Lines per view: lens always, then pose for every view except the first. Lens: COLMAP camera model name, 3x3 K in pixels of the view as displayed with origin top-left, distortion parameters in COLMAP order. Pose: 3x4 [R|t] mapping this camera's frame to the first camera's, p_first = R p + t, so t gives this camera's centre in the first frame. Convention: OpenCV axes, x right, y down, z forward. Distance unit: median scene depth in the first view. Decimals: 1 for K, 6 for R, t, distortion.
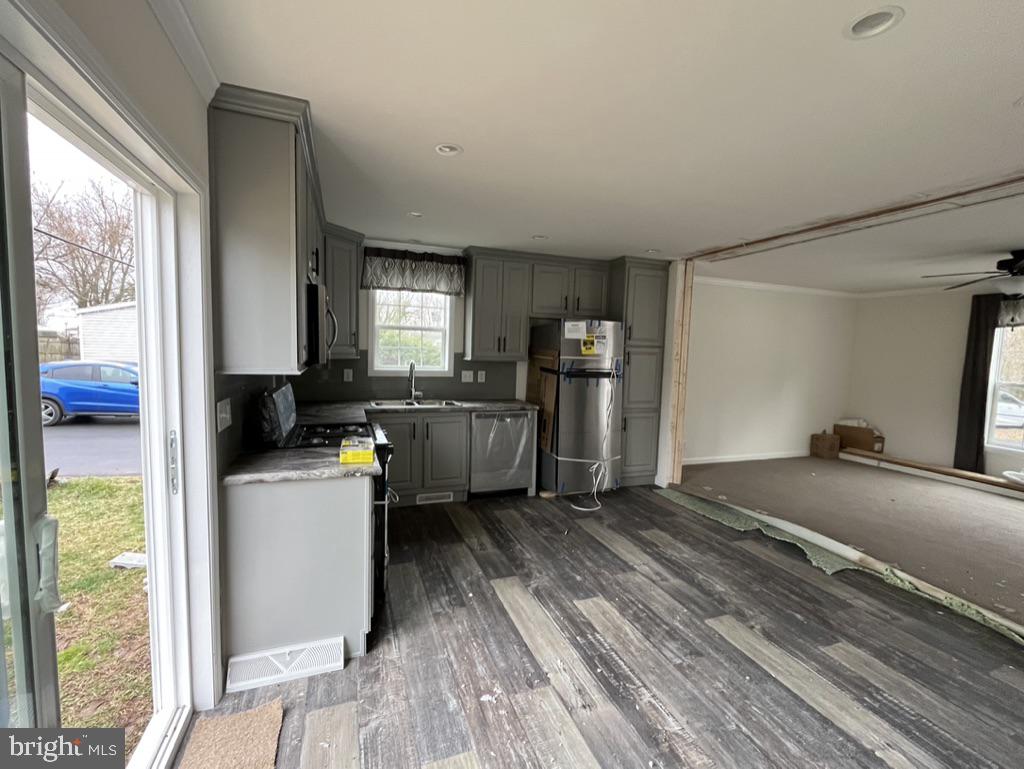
lens RADIAL K [[446.1, 0, 510.4], [0, 446.1, 386.7], [0, 0, 1]] dist [0.004134, 0.000159]
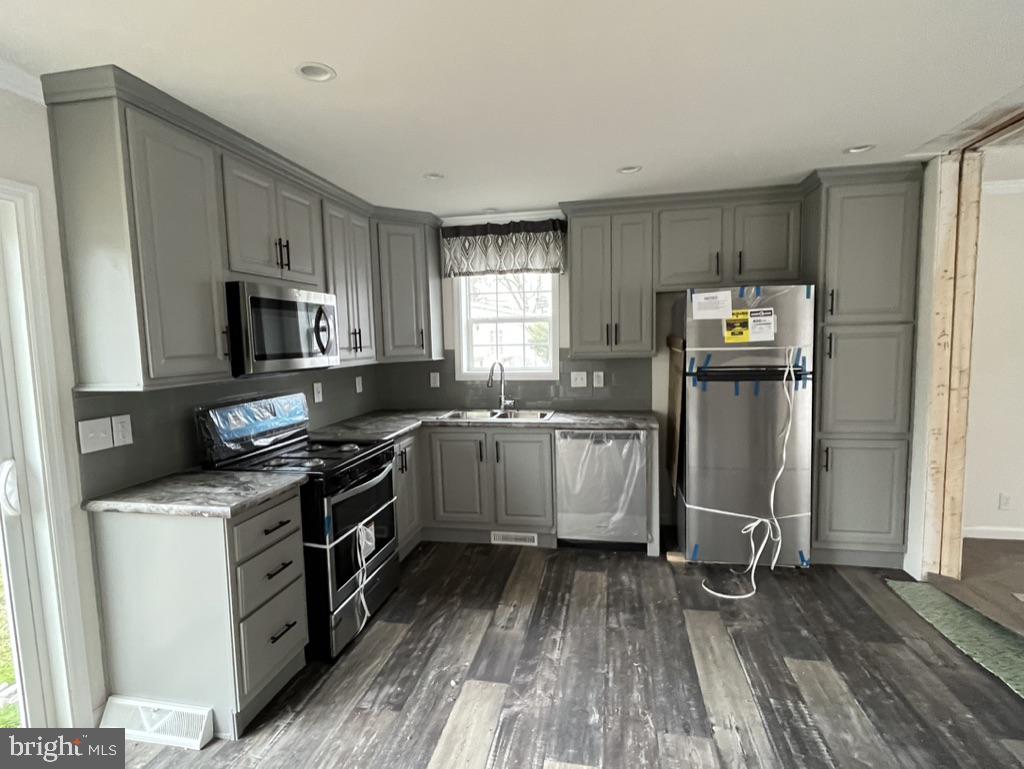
lens RADIAL K [[513.3, 0, 514.0], [0, 513.3, 386.3], [0, 0, 1]] dist [-0.004315, 0.001957]
pose [[0.853130, -0.001023, -0.521698, 0.285094], [0.003058, 0.999991, 0.003039, -0.016096], [0.521690, -0.004188, 0.853125, 0.237905]]
